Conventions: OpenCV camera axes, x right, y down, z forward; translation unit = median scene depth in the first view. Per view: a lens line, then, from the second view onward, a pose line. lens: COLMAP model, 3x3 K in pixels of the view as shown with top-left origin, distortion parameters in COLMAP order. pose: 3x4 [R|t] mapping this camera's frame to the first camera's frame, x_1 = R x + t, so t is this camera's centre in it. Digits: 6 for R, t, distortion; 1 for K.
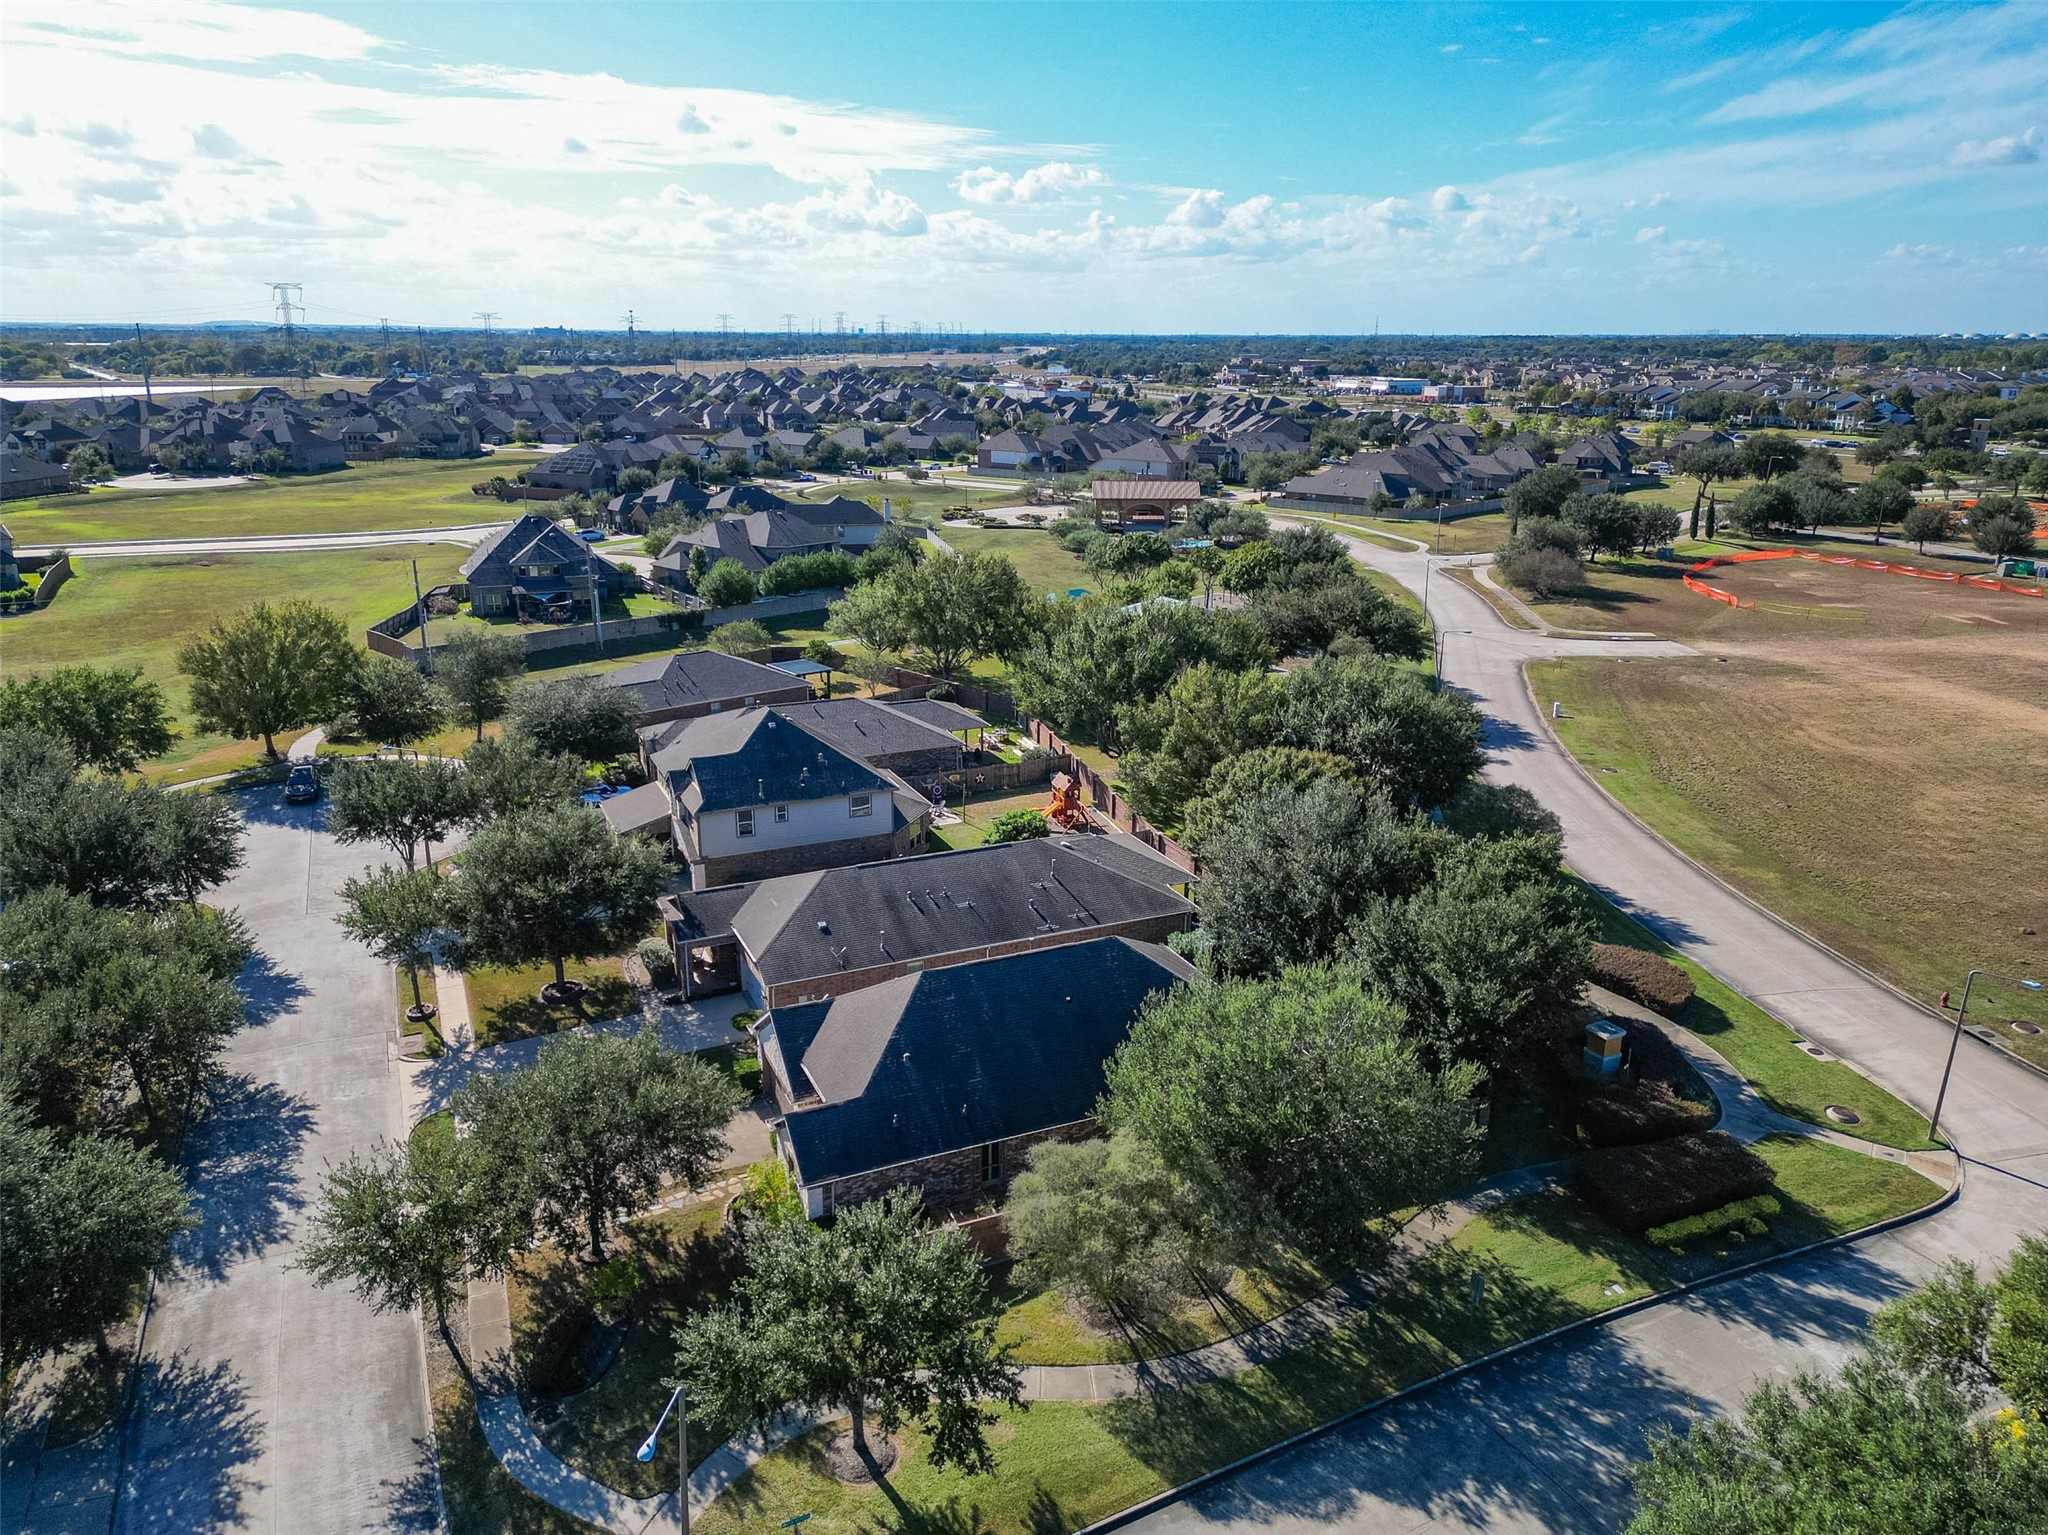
lens RADIAL K [[1429.2, 0, 1024.0], [0, 1429.2, 767.5], [0, 0, 1]] dist [0.086016, -0.089121]
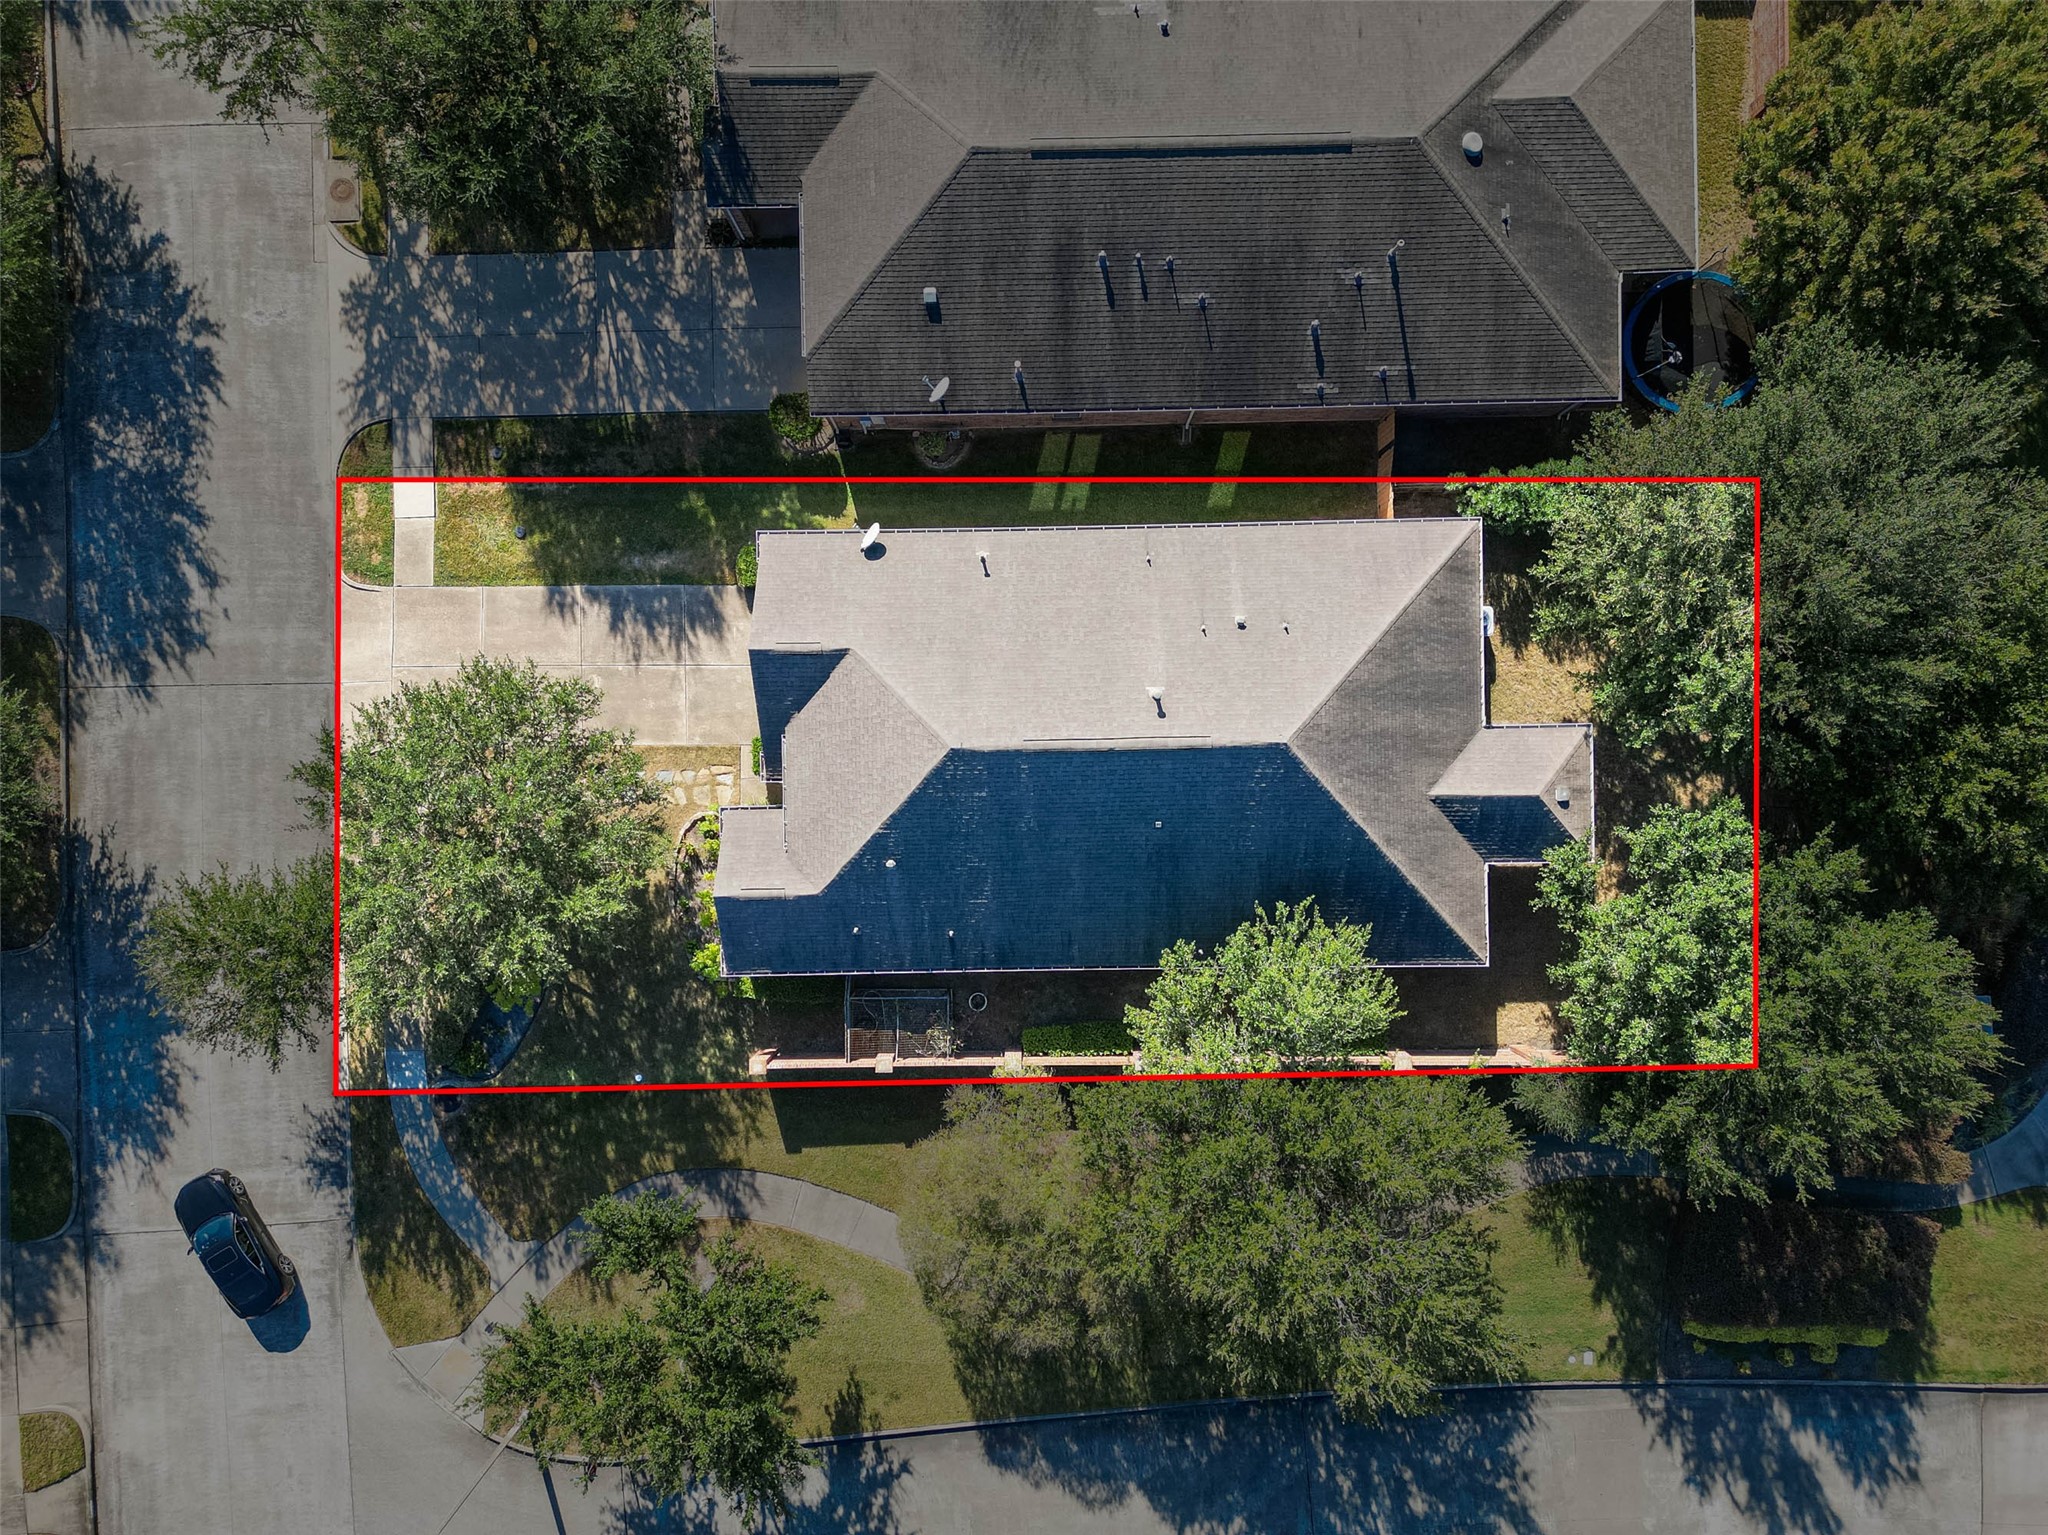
lens RADIAL K [[1429.2, 0, 1024.0], [0, 1429.2, 767.5], [0, 0, 1]] dist [0.086016, -0.089121]
pose [[0.919279, 0.393353, -0.014121, -0.009528], [-0.103135, 0.275342, 0.955798, -0.163177], [0.379855, -0.877189, 0.293685, 0.278139]]
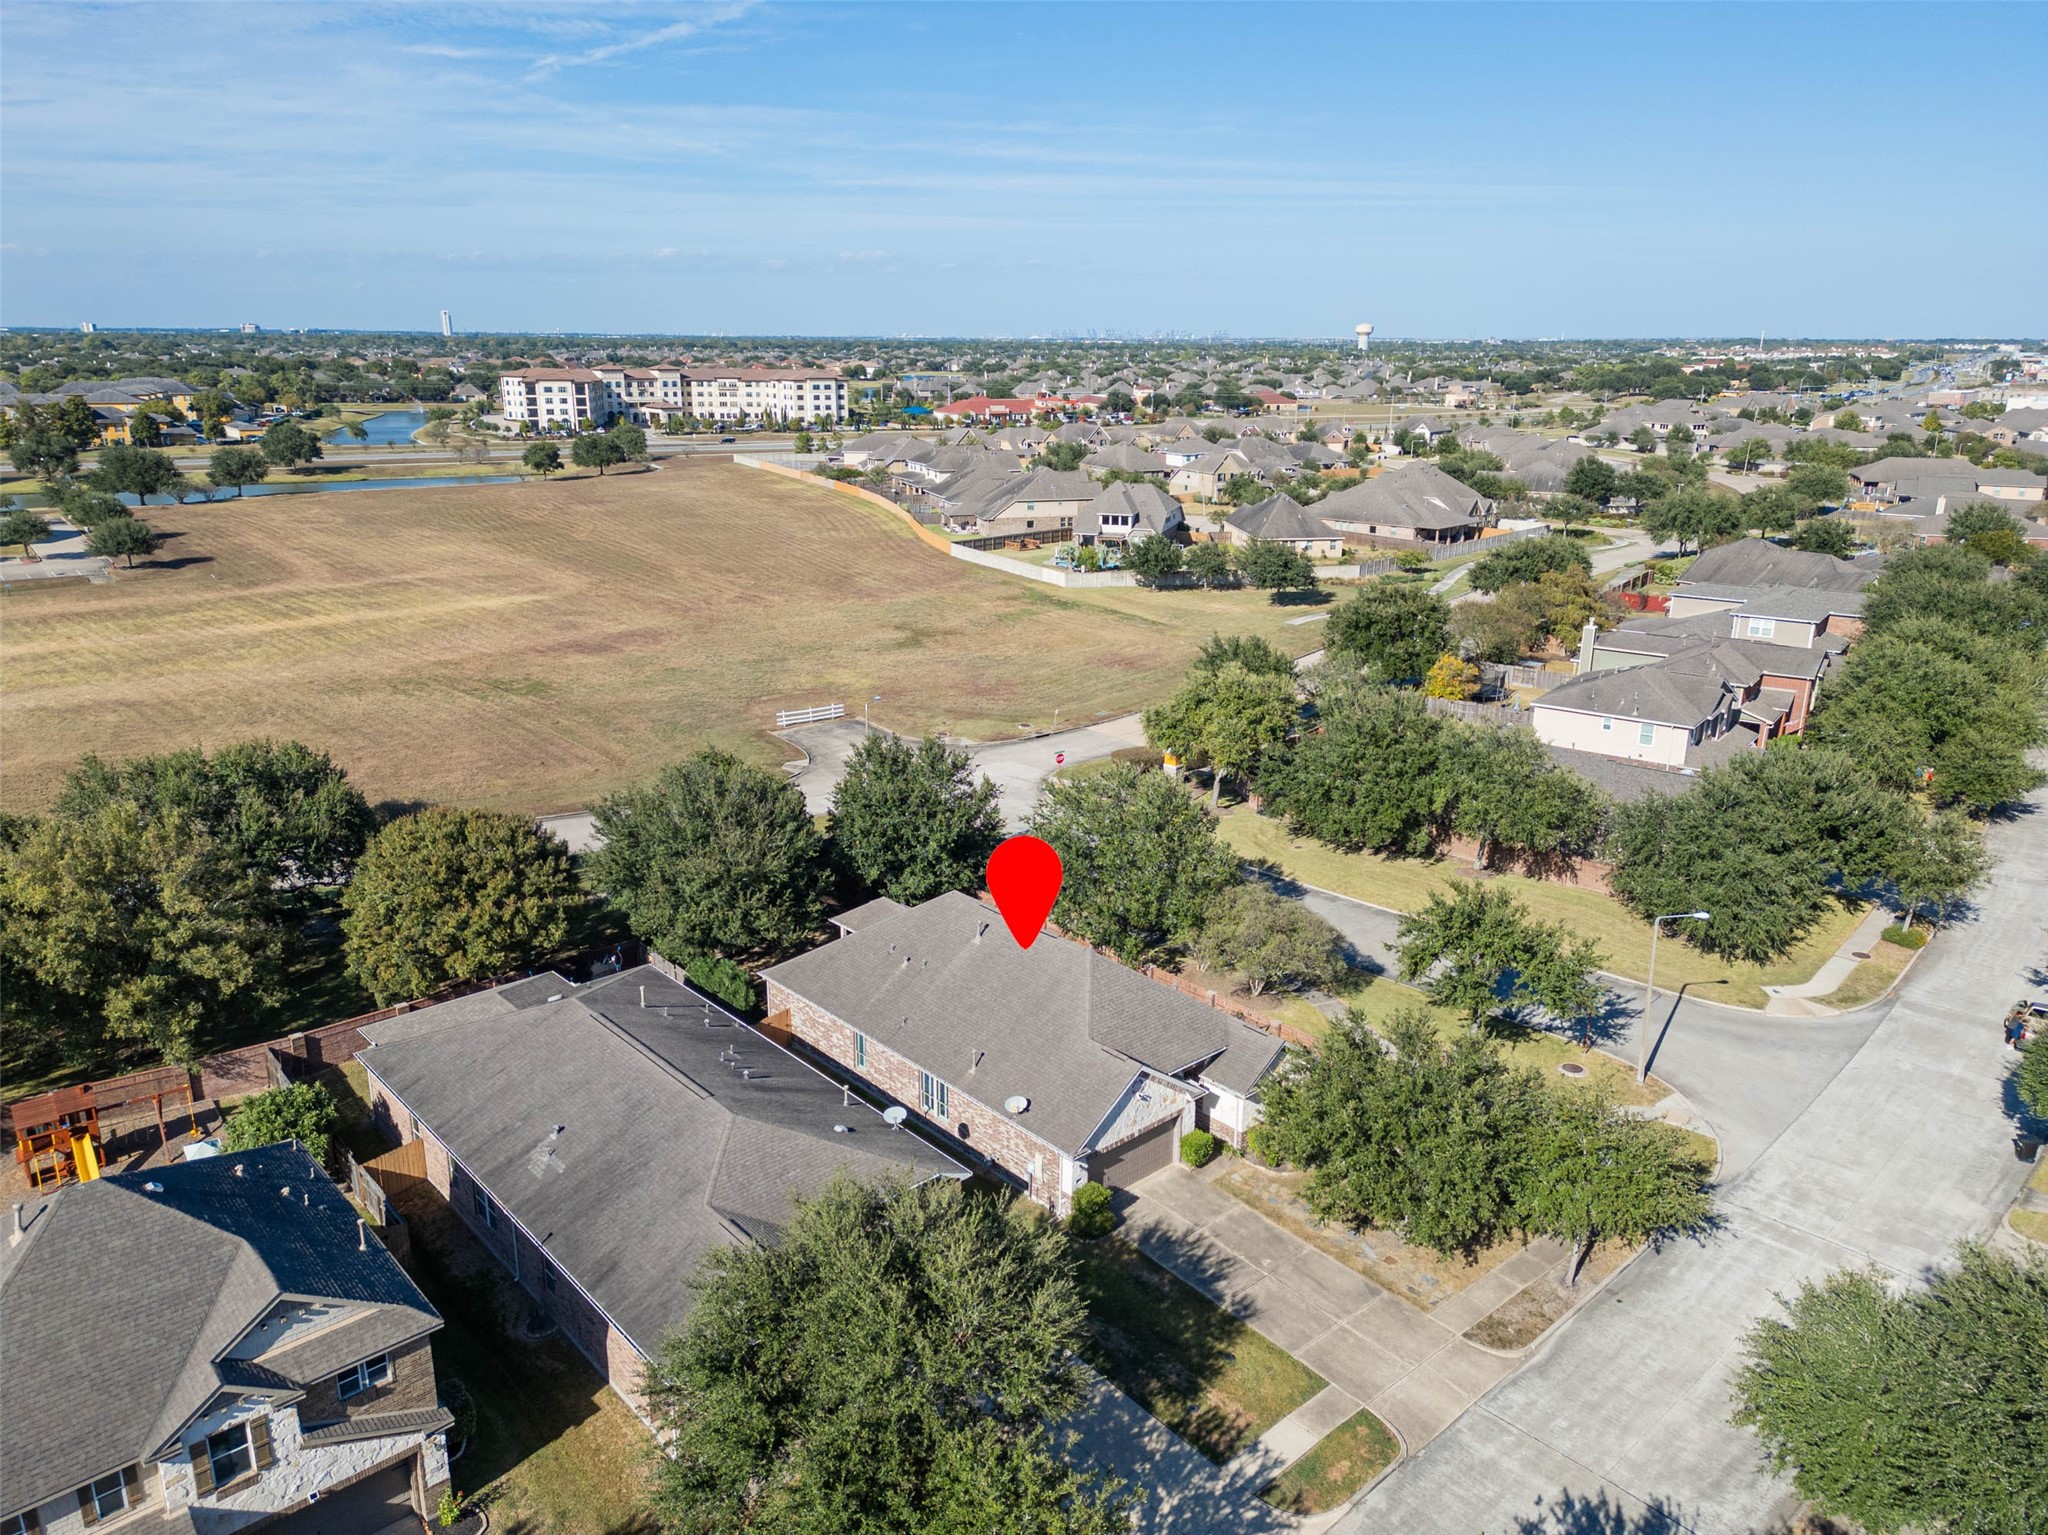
lens RADIAL K [[1429.2, 0, 1024.0], [0, 1429.2, 767.5], [0, 0, 1]] dist [0.086016, -0.089121]
pose [[-0.300151, -0.280719, 0.911650, -0.320235], [0.271566, 0.891021, 0.363777, -0.119661], [-0.914418, 0.356761, -0.191207, 0.406621]]
